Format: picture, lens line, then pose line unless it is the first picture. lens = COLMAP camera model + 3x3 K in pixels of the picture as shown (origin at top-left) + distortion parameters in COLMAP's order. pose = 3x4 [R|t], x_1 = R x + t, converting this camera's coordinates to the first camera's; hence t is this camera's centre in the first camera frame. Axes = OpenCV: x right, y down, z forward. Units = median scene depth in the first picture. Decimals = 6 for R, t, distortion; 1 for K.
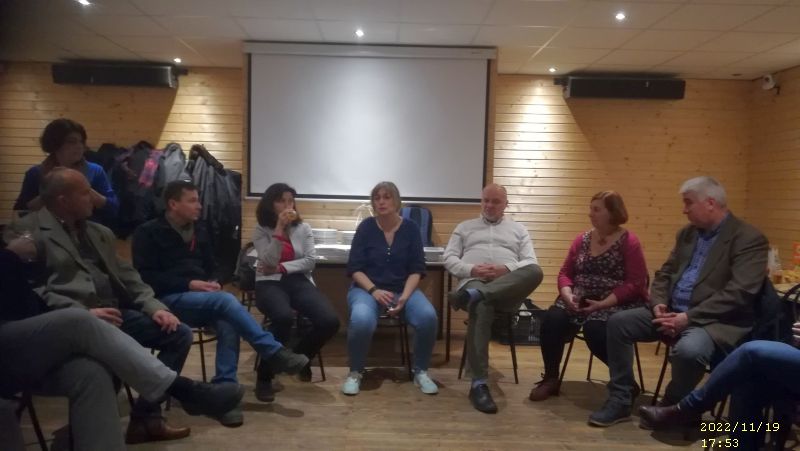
lens RADIAL K [[624.0, 0, 407.0], [0, 624.0, 226.8], [0, 0, 1]] dist [0.060390, -0.055499]
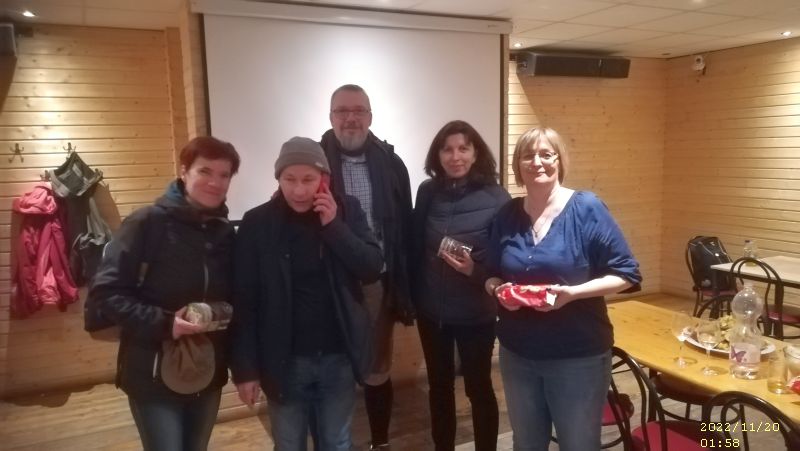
lens RADIAL K [[624.0, 0, 405.4], [0, 624.0, 226.1], [0, 0, 1]] dist [0.060390, -0.055499]
pose [[0.902650, -0.096809, 0.419345, -0.426614], [0.066376, 0.994029, 0.086605, -0.114066], [-0.425225, -0.050340, 0.903686, 0.348960]]
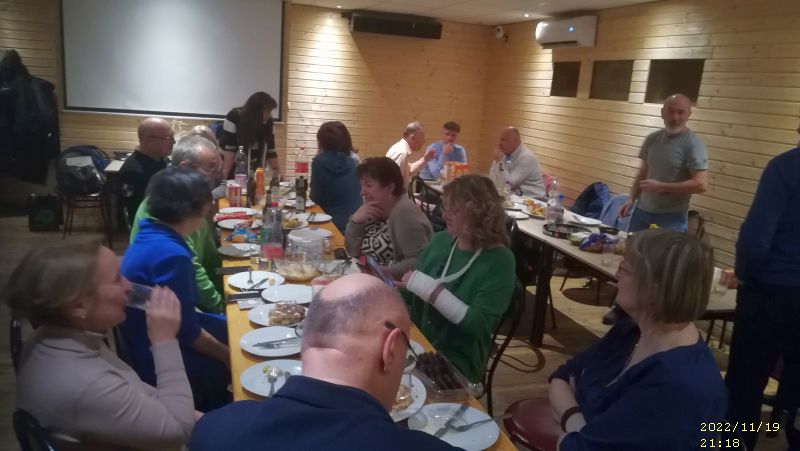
lens RADIAL K [[624.0, 0, 401.1], [0, 624.0, 226.3], [0, 0, 1]] dist [0.060390, -0.055499]
pose [[0.957915, -0.020847, 0.286296, -0.008977], [-0.032531, 0.983050, 0.180428, -0.080958], [-0.285204, -0.182148, 0.941000, -0.323632]]
